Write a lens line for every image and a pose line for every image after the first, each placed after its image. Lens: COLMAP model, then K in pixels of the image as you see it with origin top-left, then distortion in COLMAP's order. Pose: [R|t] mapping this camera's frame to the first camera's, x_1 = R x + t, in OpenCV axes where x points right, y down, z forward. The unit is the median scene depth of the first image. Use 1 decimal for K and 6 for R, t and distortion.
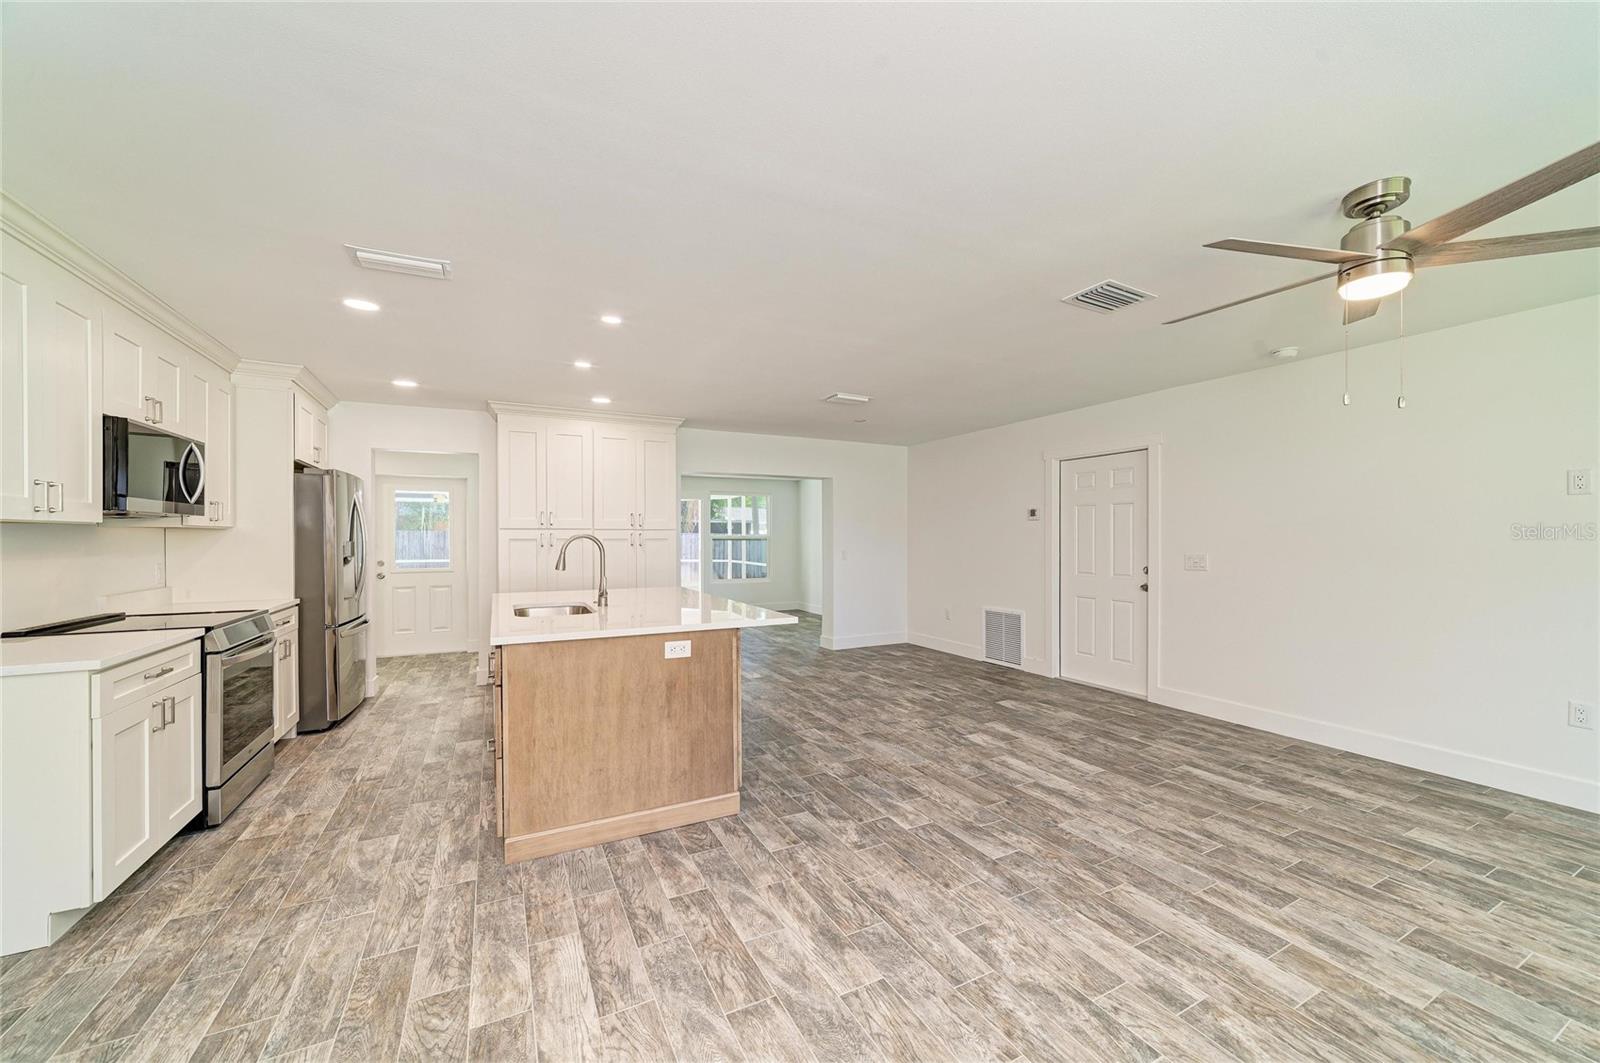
lens RADIAL K [[602.5, 0, 806.6], [0, 602.5, 540.5], [0, 0, 1]] dist [-0.020432, 0.006350]
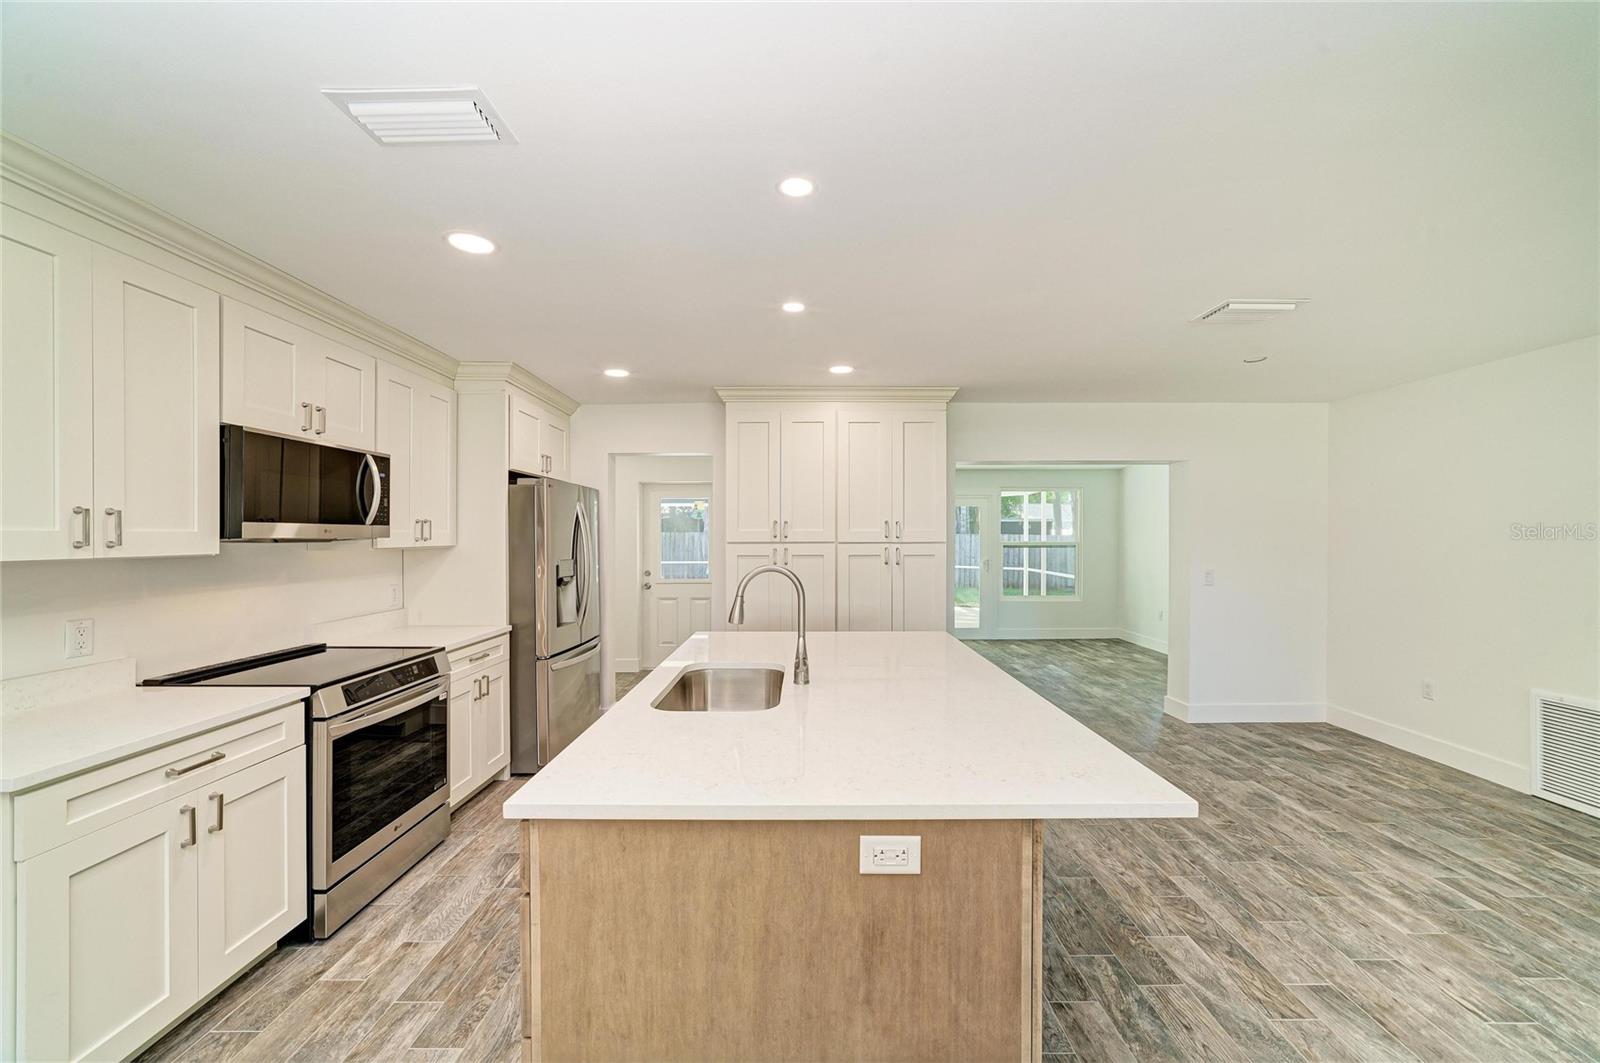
lens RADIAL K [[606.0, 0, 803.7], [0, 606.0, 536.5], [0, 0, 1]] dist [-0.021823, 0.007939]
pose [[0.886657, 0.001833, -0.462424, -0.050015], [-0.002564, 0.999996, -0.000953, -0.038427], [0.462420, 0.002030, 0.886659, 0.437037]]
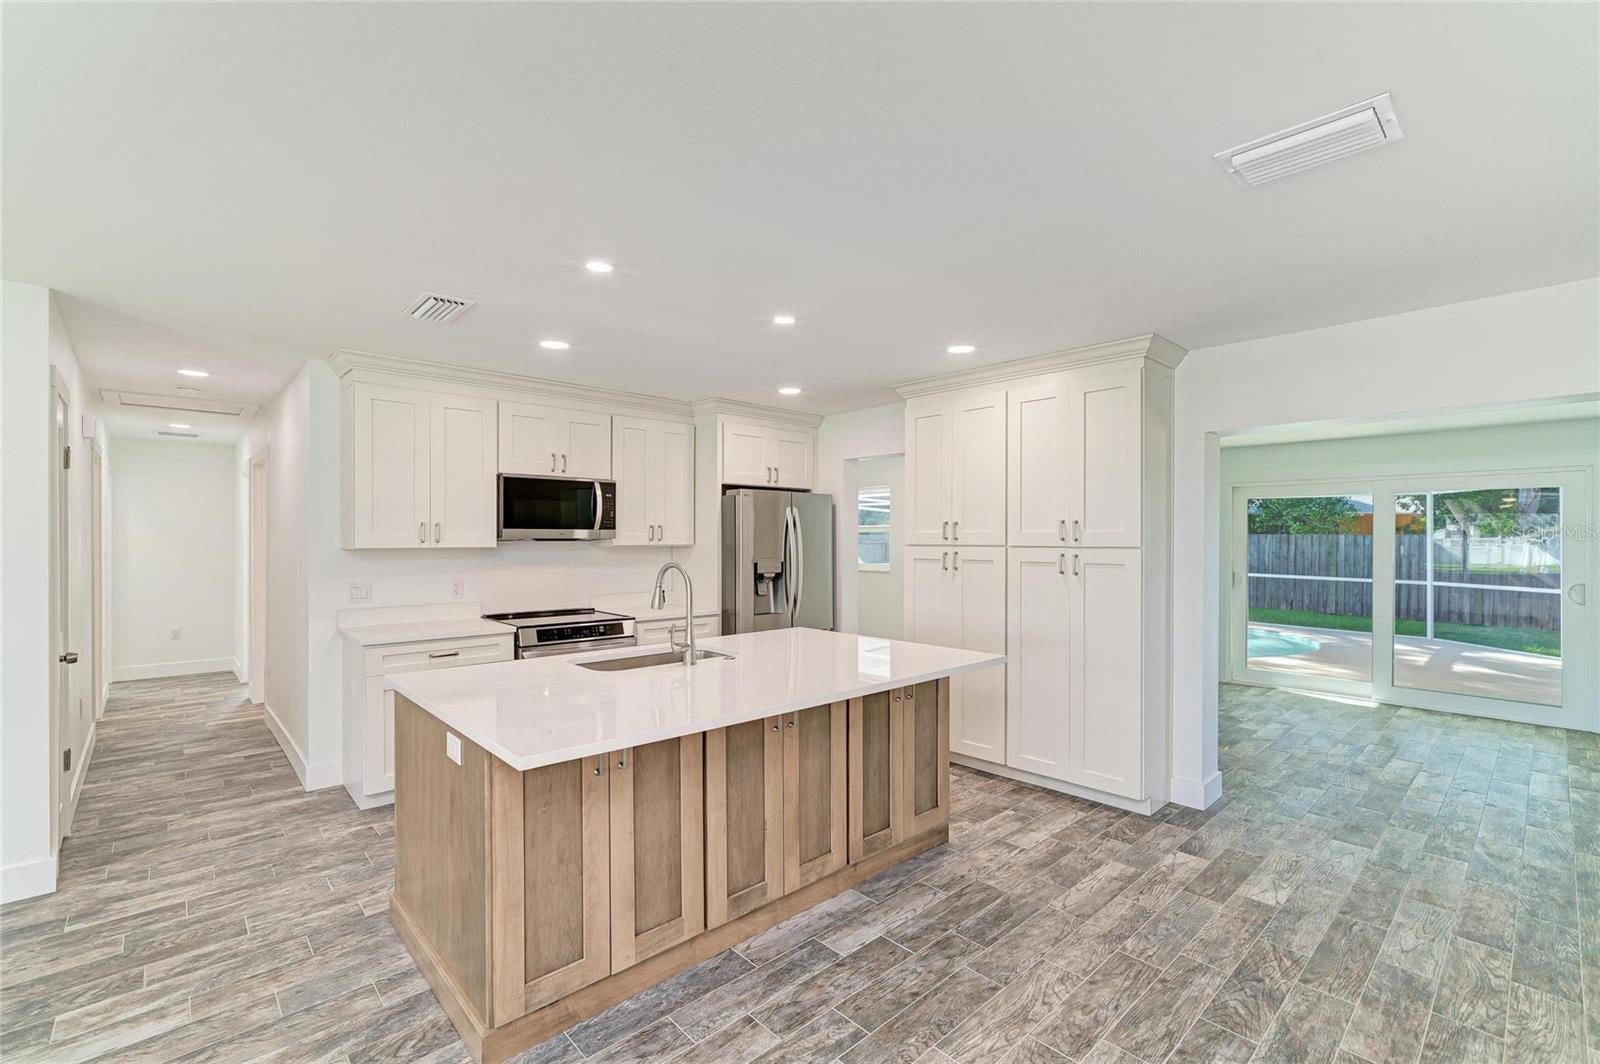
lens RADIAL K [[699.4, 0, 805.2], [0, 699.4, 540.6], [0, 0, 1]] dist [-0.009914, 0.006285]
pose [[0.267202, 0.005642, -0.963624, 0.472266], [-0.005919, 0.999974, 0.004214, -0.039688], [0.963622, 0.004577, 0.267229, 0.877918]]
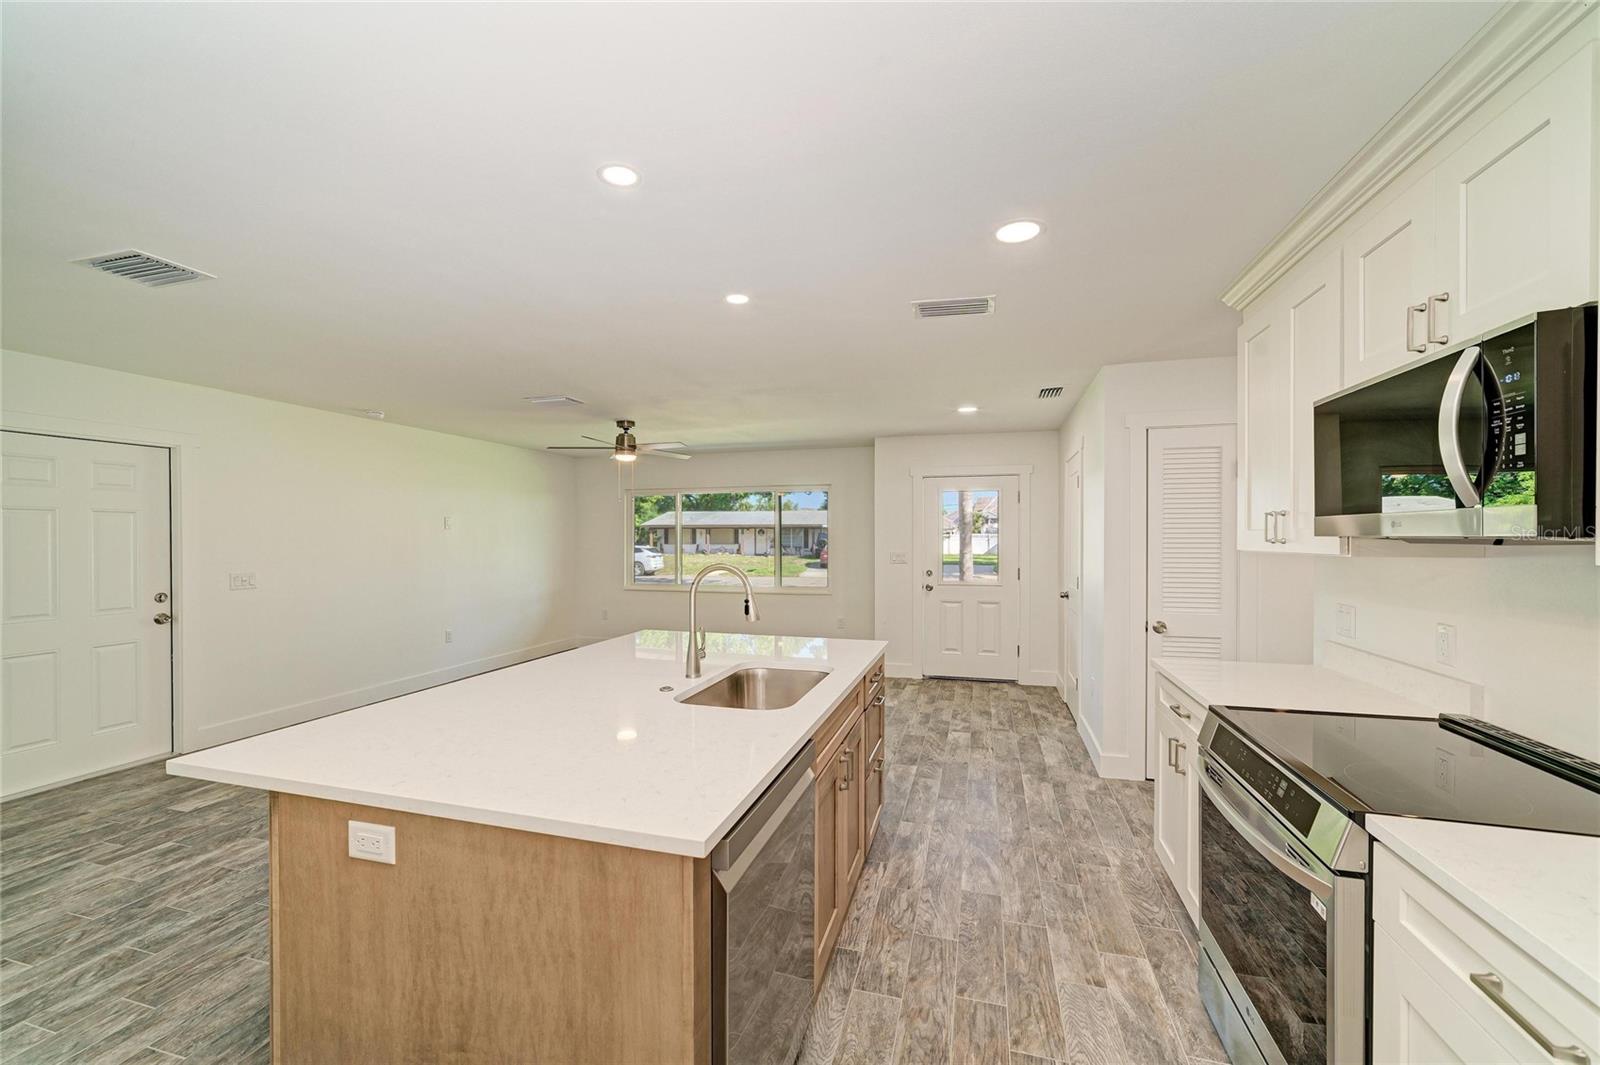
lens RADIAL K [[625.4, 0, 805.5], [0, 625.4, 538.2], [0, 0, 1]] dist [-0.017866, 0.007139]
pose [[-0.727195, 0.001153, 0.686430, -0.847863], [0.004976, 0.999981, 0.003592, -0.038188], [-0.686413, 0.006028, -0.727187, 1.349940]]
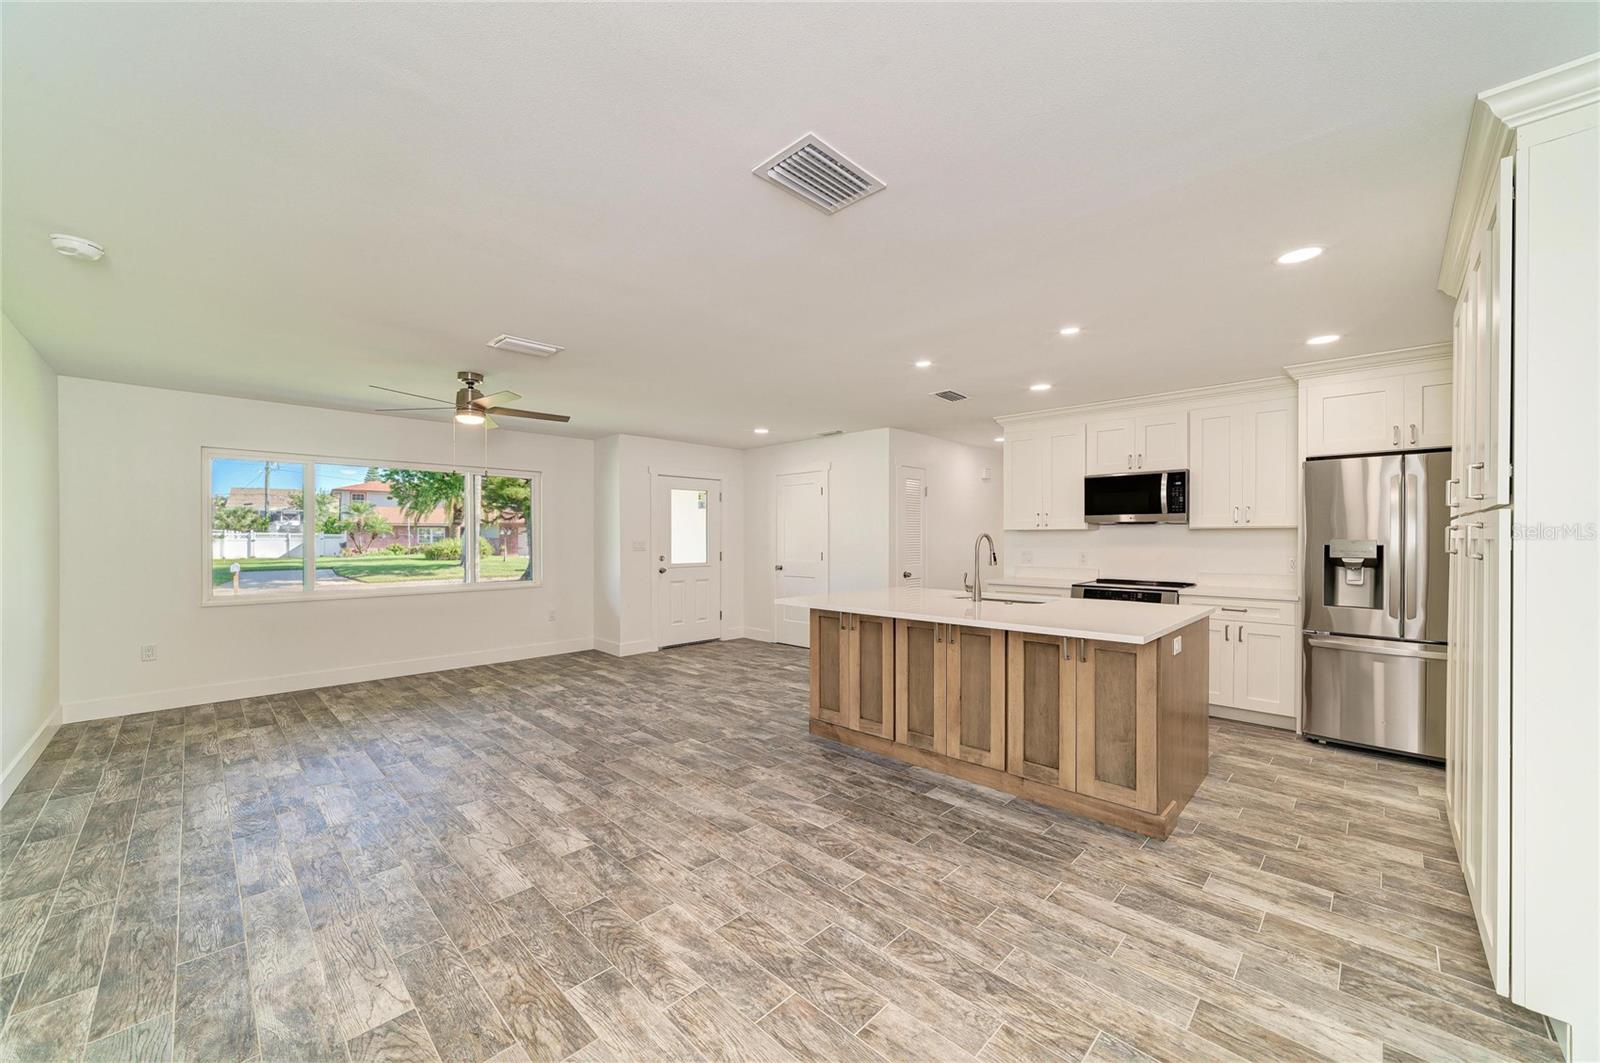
lens RADIAL K [[606.0, 0, 806.4], [0, 606.0, 539.0], [0, 0, 1]] dist [-0.019779, 0.007456]
pose [[-0.948793, 0.004662, -0.315863, 0.269355], [0.002481, 0.999970, 0.007304, -0.008725], [0.315888, 0.006146, -0.948777, 1.845442]]
